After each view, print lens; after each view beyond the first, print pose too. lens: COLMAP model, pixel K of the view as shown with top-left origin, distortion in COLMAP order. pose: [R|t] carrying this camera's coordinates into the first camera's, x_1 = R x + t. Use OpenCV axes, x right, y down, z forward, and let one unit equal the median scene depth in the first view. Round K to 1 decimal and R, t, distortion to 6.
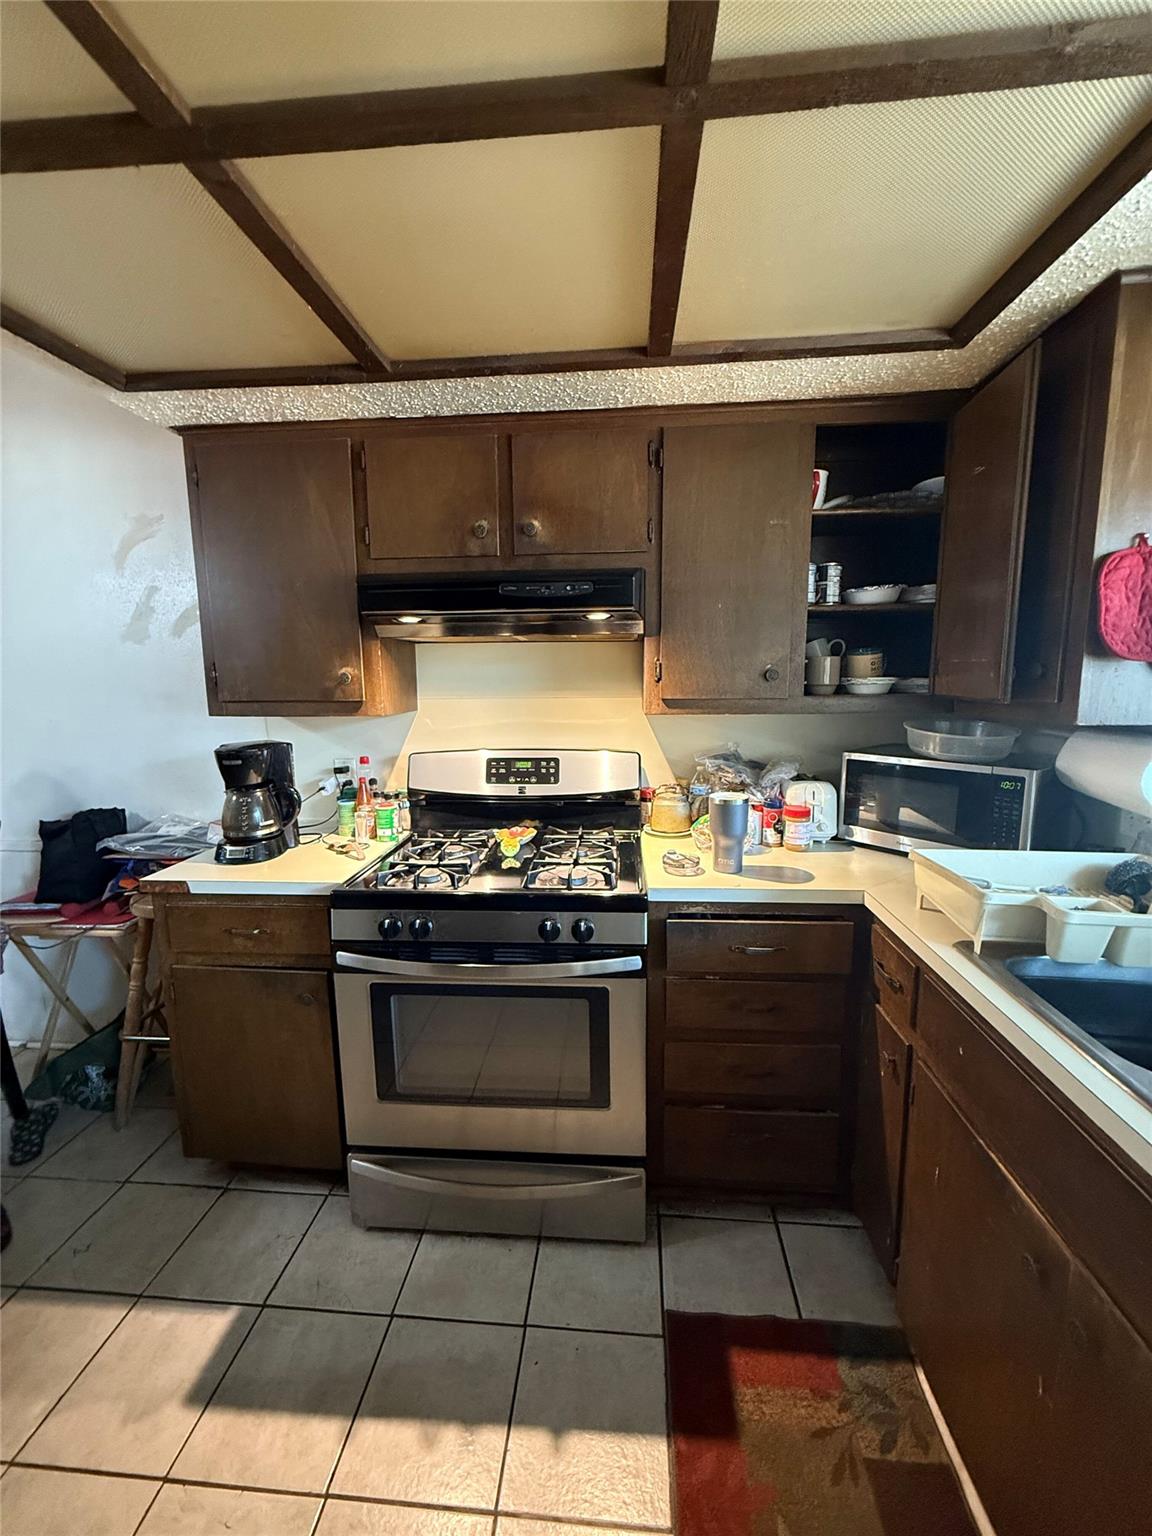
lens RADIAL K [[613.9, 0, 579.9], [0, 613.9, 764.0], [0, 0, 1]] dist [0.000791, -0.000045]
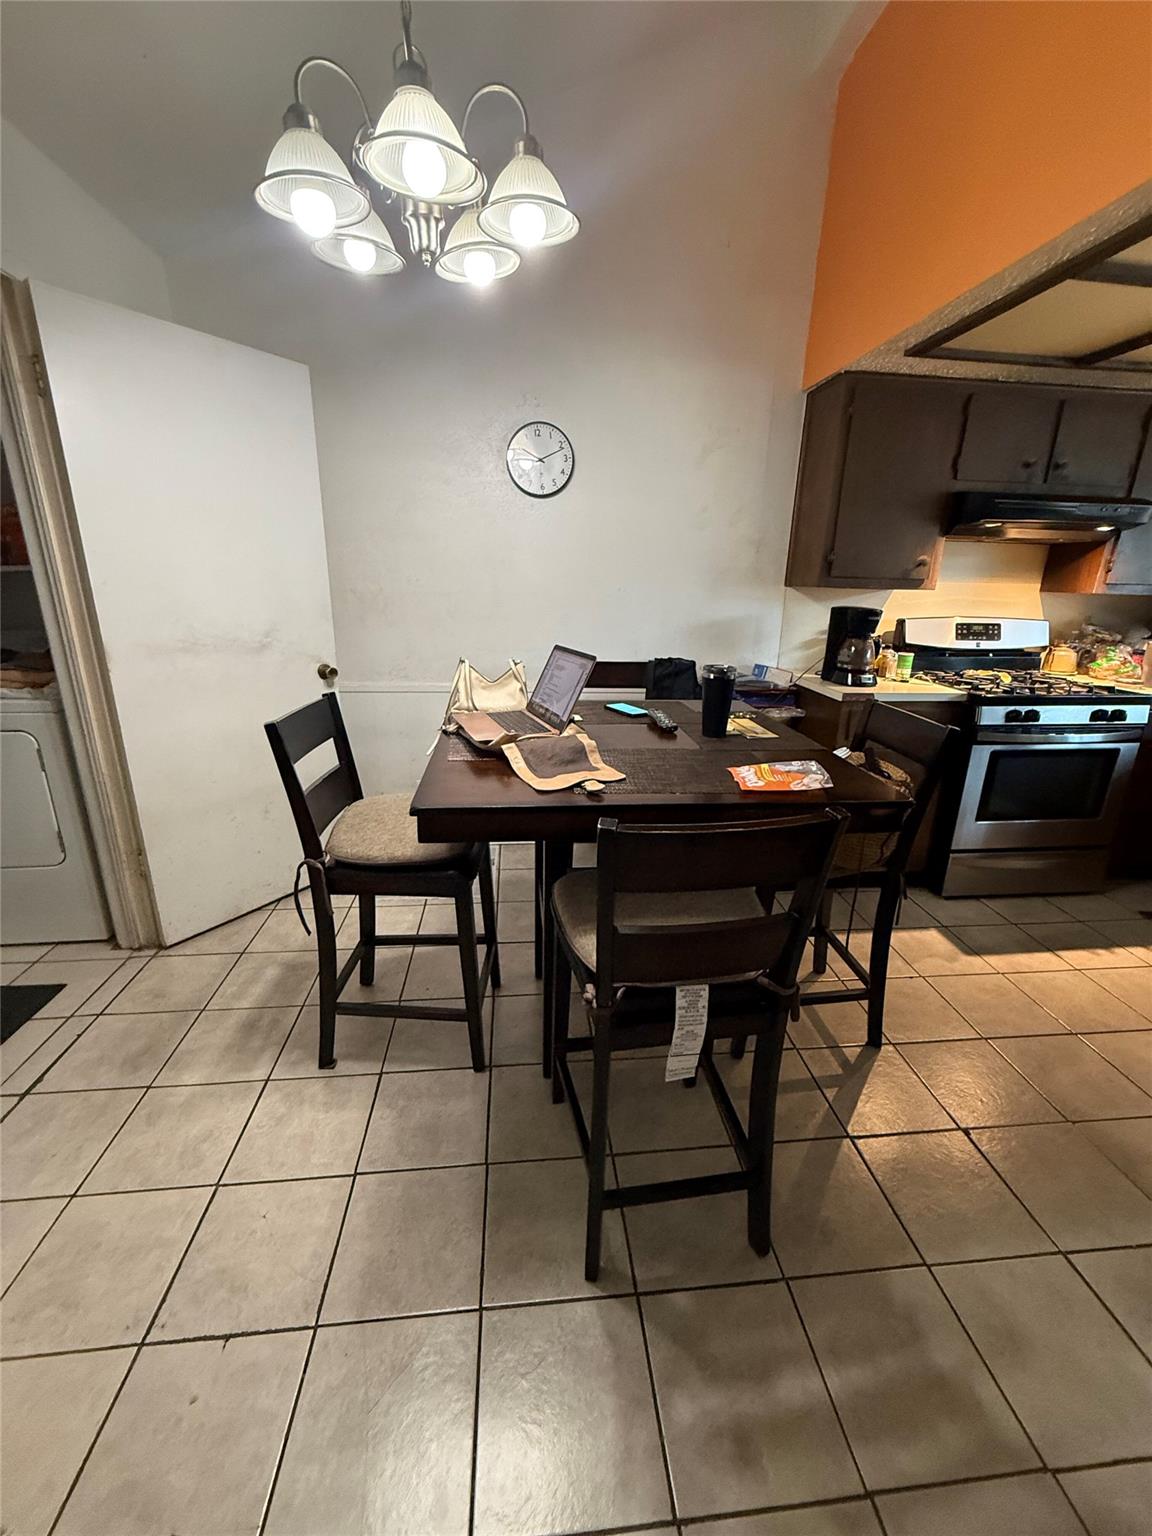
lens RADIAL K [[610.5, 0, 576.0], [0, 610.5, 768.0], [0, 0, 1]] dist [0.002363, 0.000152]
pose [[0.984365, -0.022814, 0.174657, -1.457280], [-0.005374, 0.987225, 0.159241, 0.117196], [-0.176059, -0.157689, 0.971667, -0.362224]]
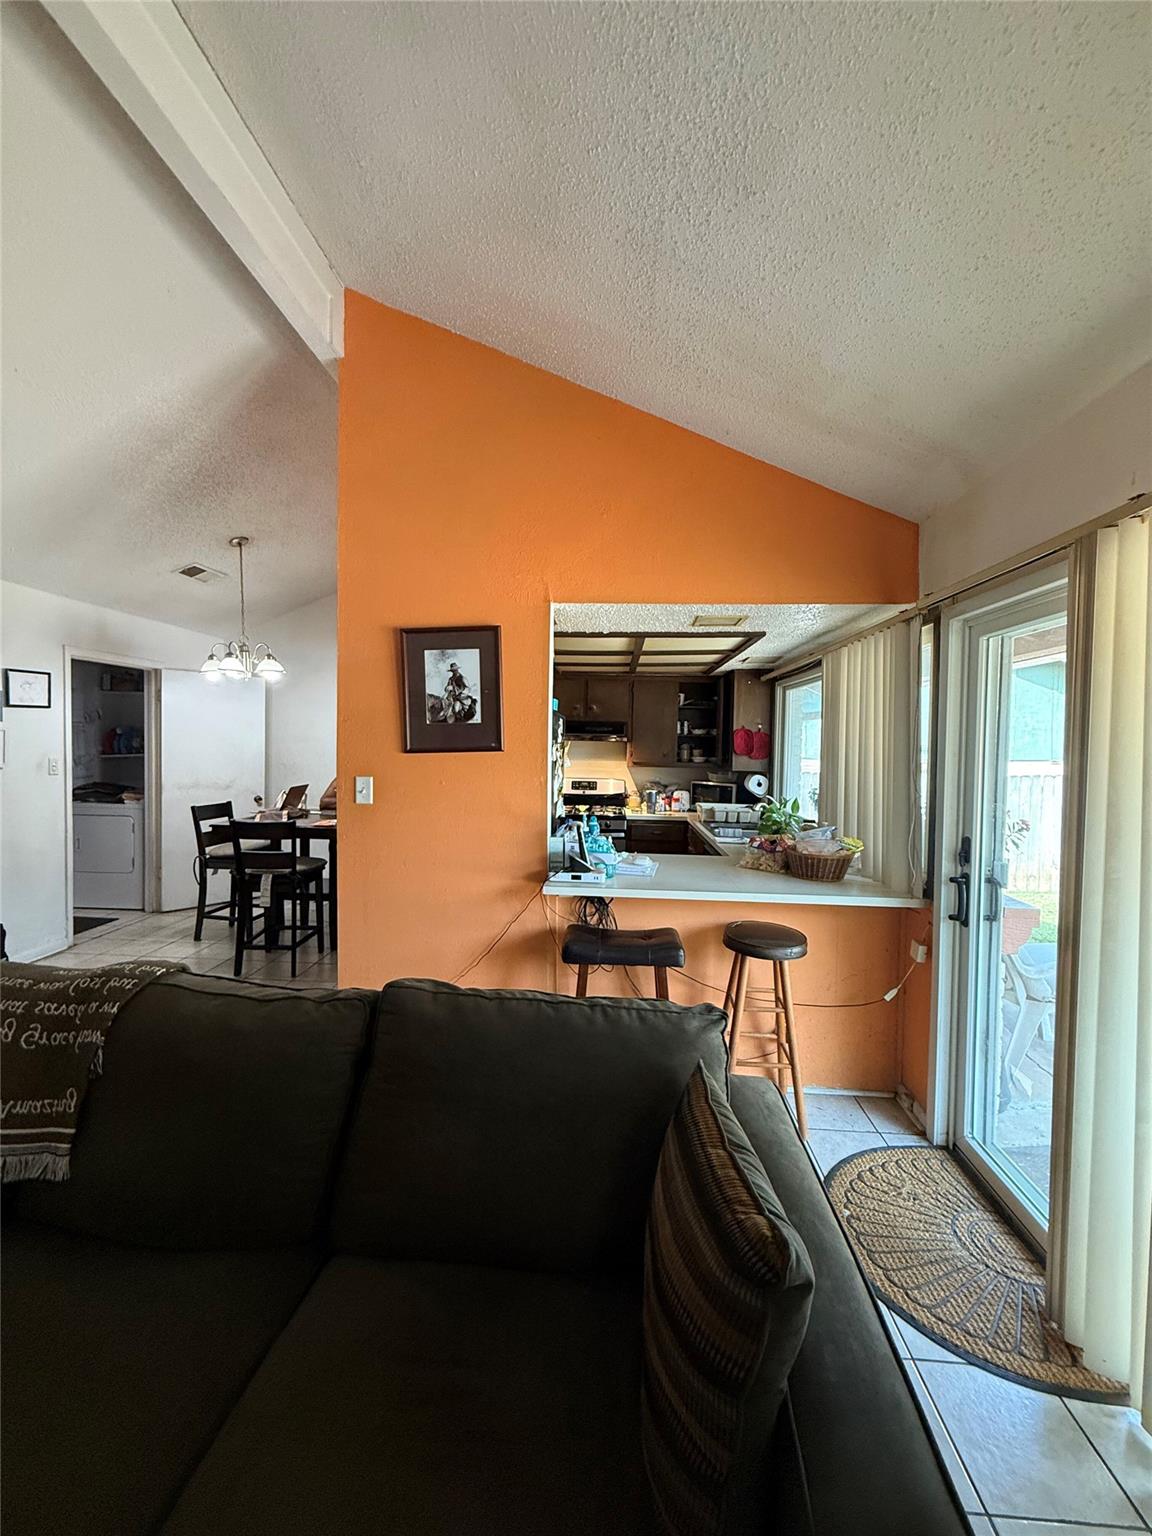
lens RADIAL K [[613.9, 0, 579.9], [0, 613.9, 764.0], [0, 0, 1]] dist [0.000791, -0.000045]
pose [[0.999386, 0.028495, 0.020387, -0.192154], [-0.026078, 0.993554, -0.110322, 0.250417], [-0.023399, 0.109722, 0.993687, -2.048199]]
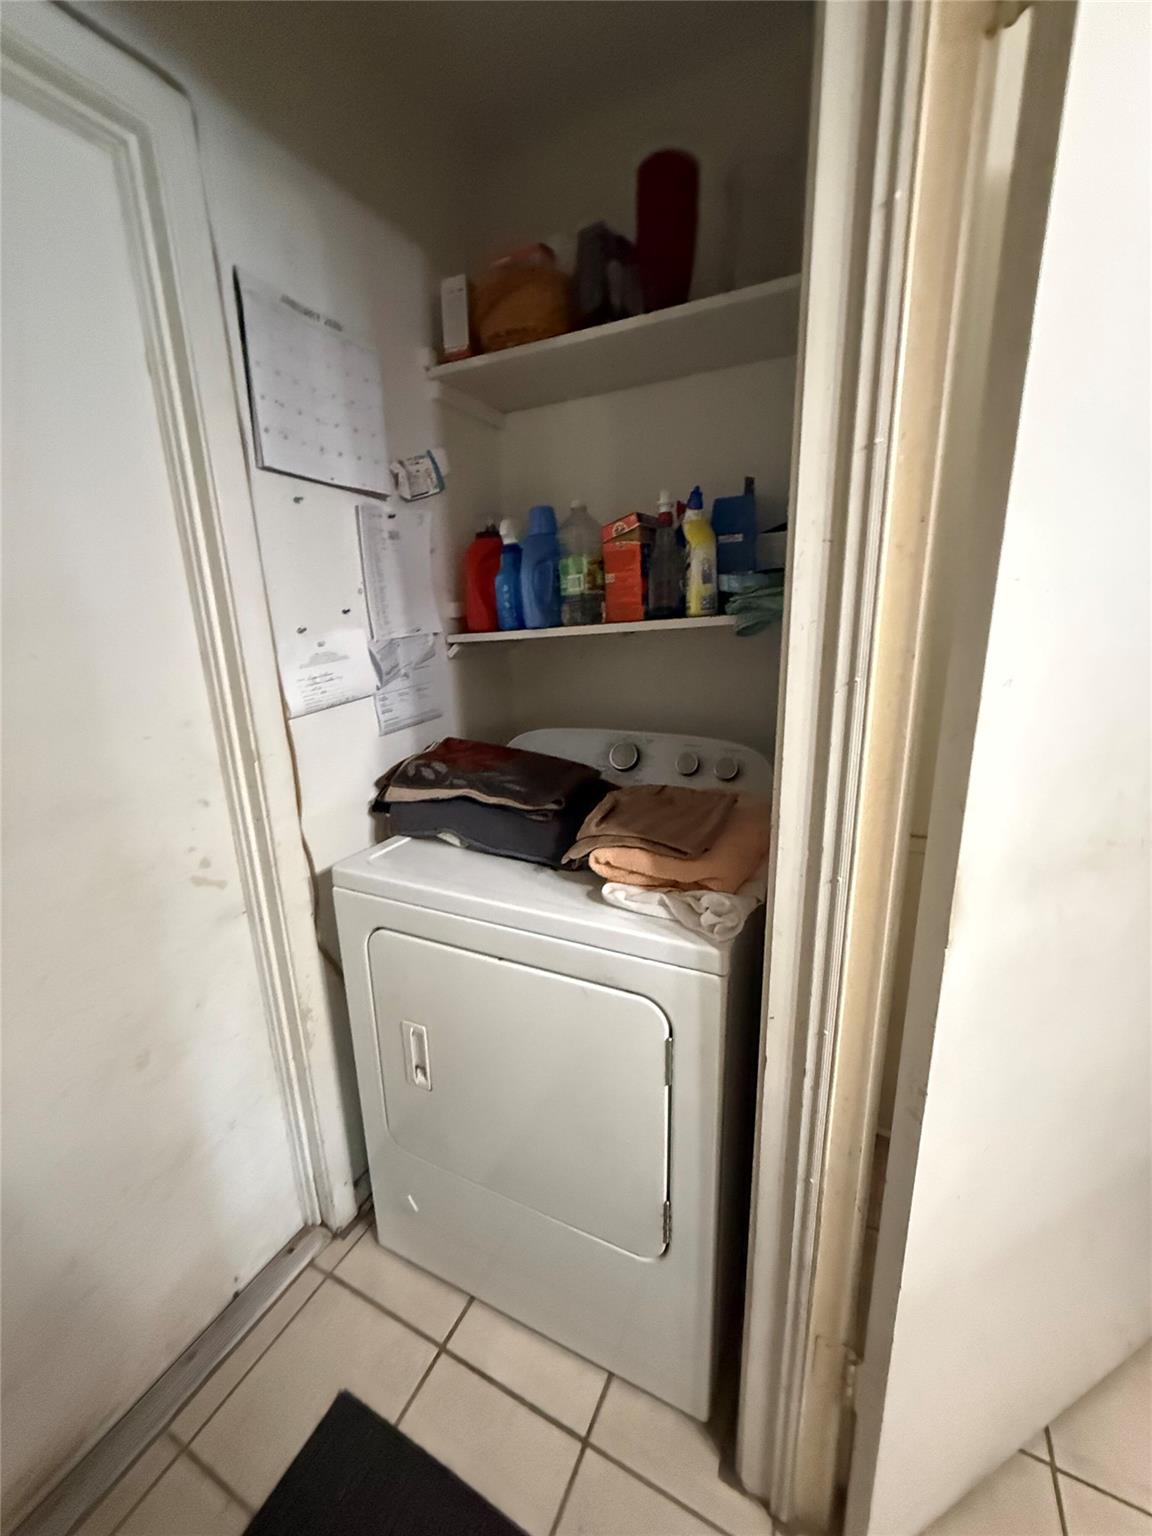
lens RADIAL K [[613.9, 0, 579.9], [0, 613.9, 764.0], [0, 0, 1]] dist [0.000791, -0.000045]
pose [[0.924897, 0.073221, -0.373101, -2.121948], [-0.038545, 0.994283, 0.099577, 0.004442], [0.378259, -0.077717, 0.922432, 0.438496]]
